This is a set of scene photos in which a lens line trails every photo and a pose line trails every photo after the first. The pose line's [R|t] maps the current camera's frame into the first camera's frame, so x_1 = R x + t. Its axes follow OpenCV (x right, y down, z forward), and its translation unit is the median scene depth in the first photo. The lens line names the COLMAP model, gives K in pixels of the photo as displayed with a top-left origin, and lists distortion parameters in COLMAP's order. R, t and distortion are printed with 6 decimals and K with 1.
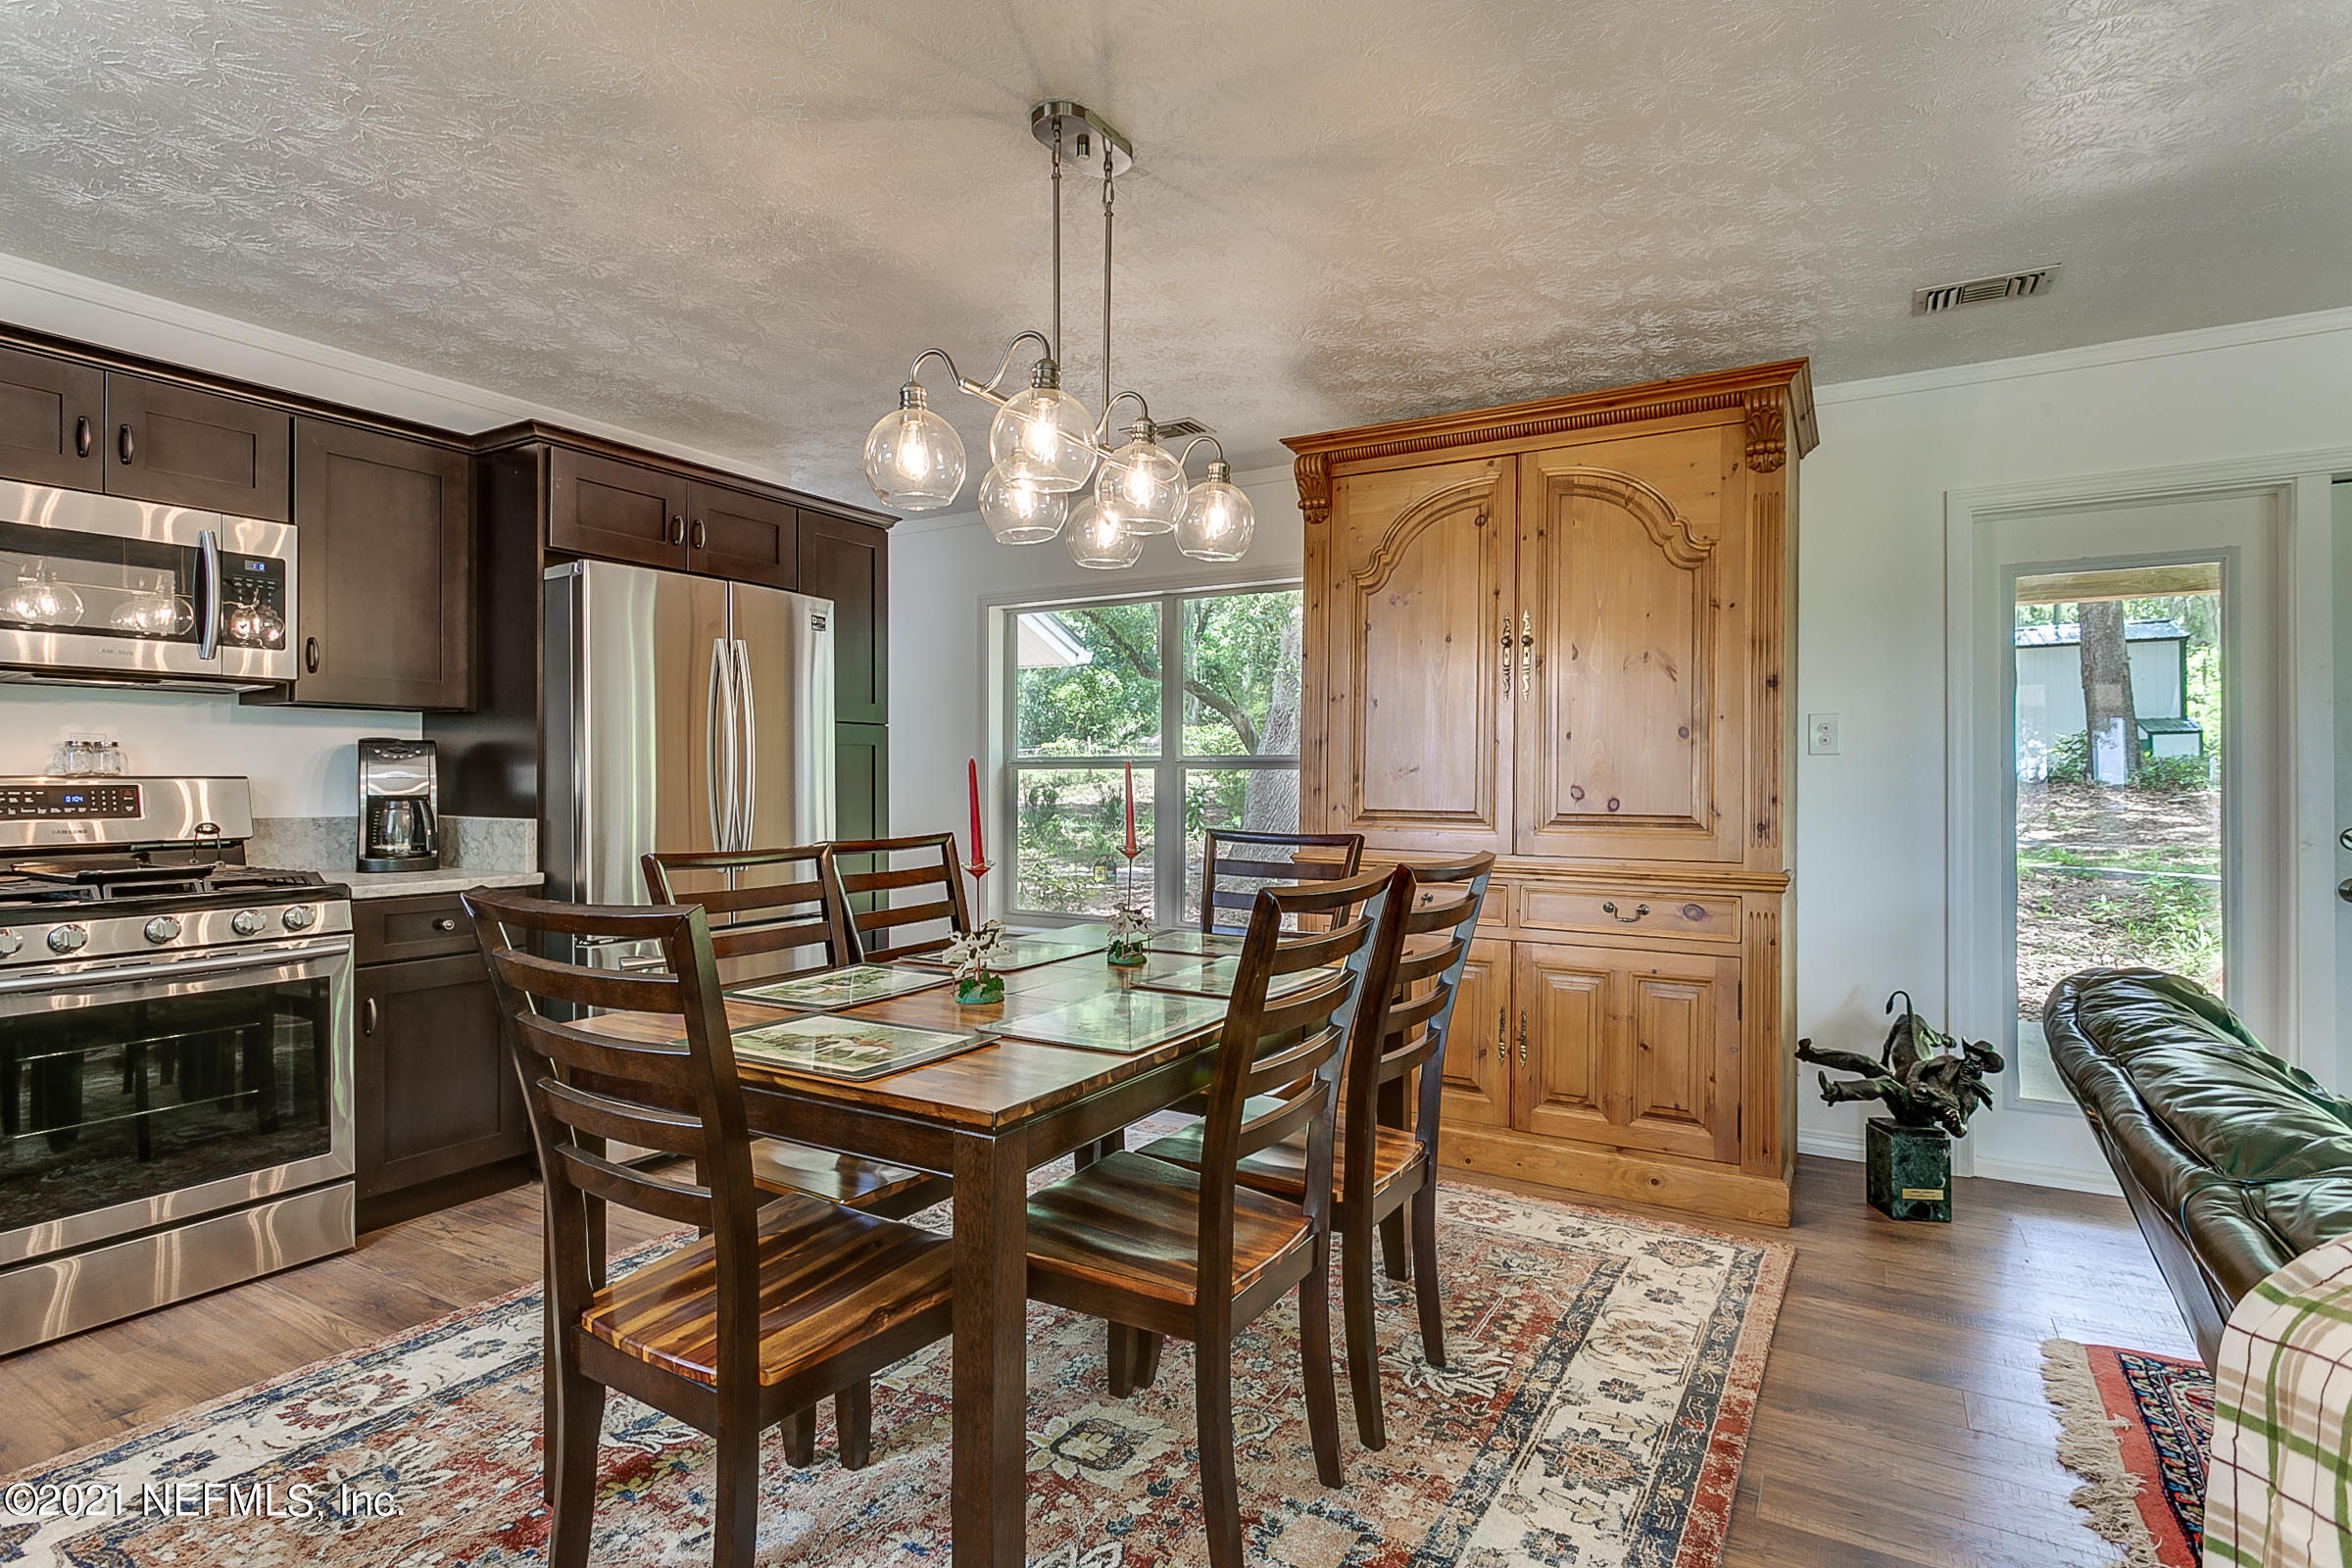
lens RADIAL K [[1168.5, 0, 1156.5], [0, 1168.5, 779.5], [0, 0, 1]] dist [-0.003476, 0.000673]
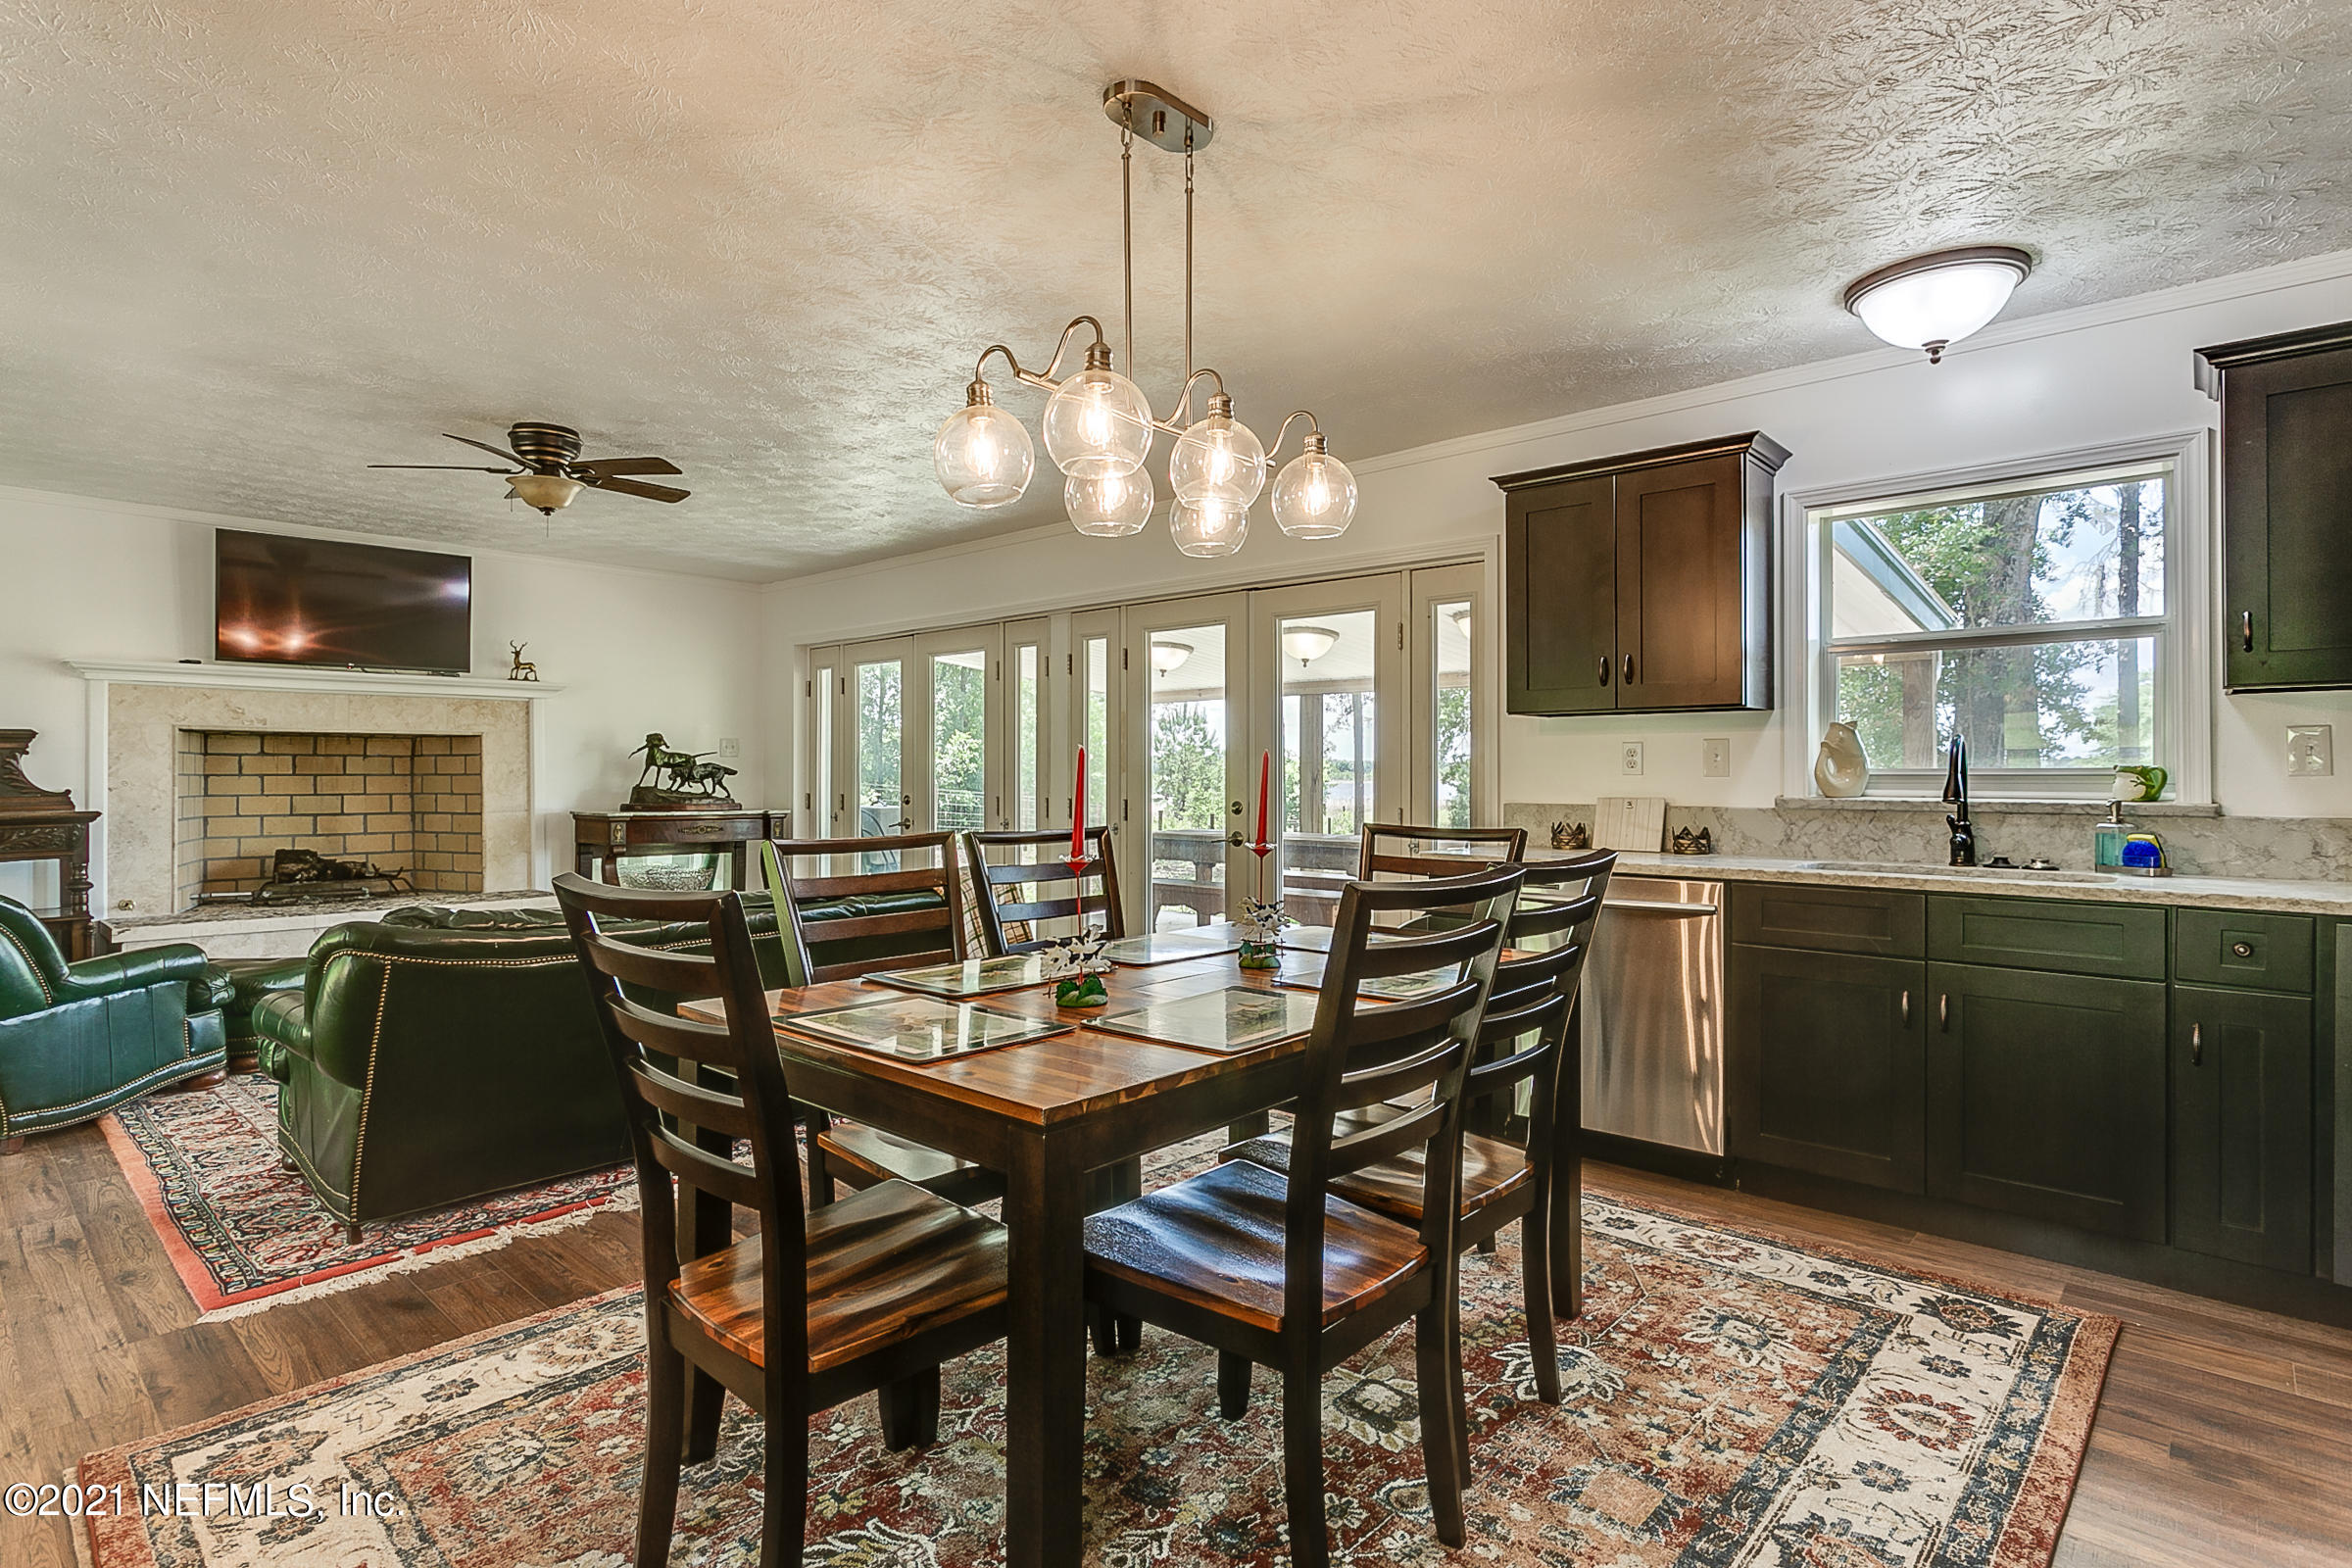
lens RADIAL K [[1168.5, 0, 1157.5], [0, 1168.5, 769.9], [0, 0, 1]] dist [-0.003476, 0.000673]
pose [[-0.981305, -0.001649, 0.192453, -0.182801], [-0.001210, 0.999996, 0.002398, -0.002361], [-0.192457, 0.002120, -0.981303, 1.432166]]
